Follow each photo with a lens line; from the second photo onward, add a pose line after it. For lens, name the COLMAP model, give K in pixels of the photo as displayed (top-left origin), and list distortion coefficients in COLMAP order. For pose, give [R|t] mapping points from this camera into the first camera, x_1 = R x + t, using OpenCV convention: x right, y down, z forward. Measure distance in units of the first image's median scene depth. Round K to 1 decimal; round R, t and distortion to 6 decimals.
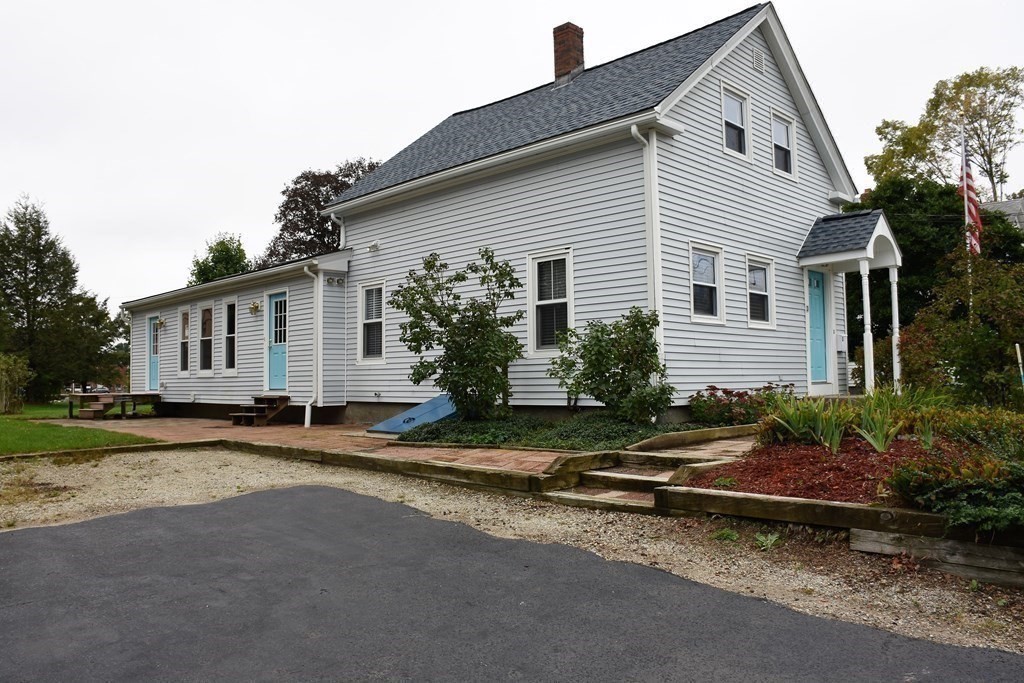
lens RADIAL K [[796.5, 0, 505.3], [0, 796.5, 339.8], [0, 0, 1]] dist [-0.147090, 0.094204]
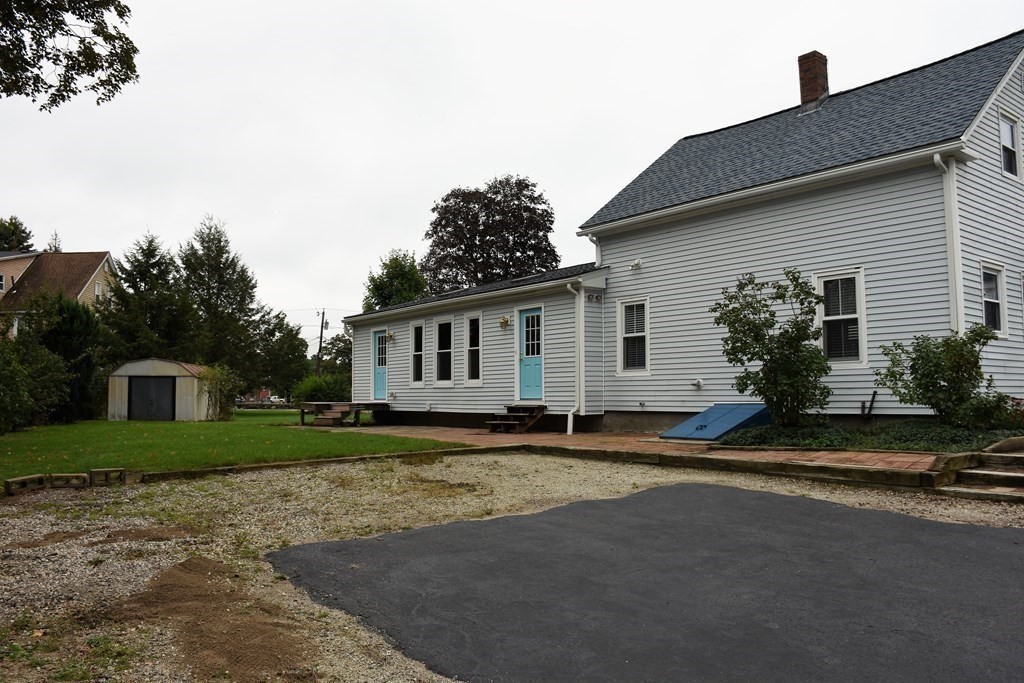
lens RADIAL K [[796.5, 0, 505.8], [0, 796.5, 339.7], [0, 0, 1]] dist [-0.147090, 0.094204]
pose [[0.990731, -0.000187, -0.135835, -0.208659], [-0.002035, 0.999866, -0.016221, 0.000268], [0.135820, 0.016348, 0.990599, -0.085499]]
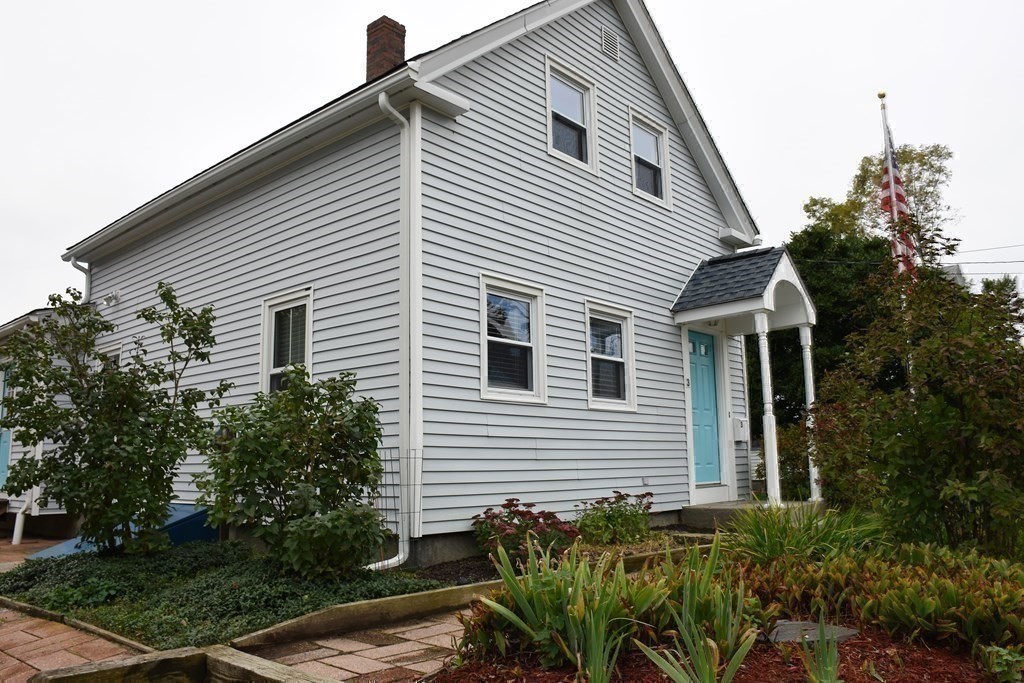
lens RADIAL K [[796.5, 0, 507.3], [0, 796.5, 341.1], [0, 0, 1]] dist [-0.147090, 0.094204]
pose [[0.997520, 0.006115, 0.070114, 0.165257], [0.001469, 0.994193, -0.107600, 0.000320], [-0.070365, 0.107437, 0.991719, 0.276671]]
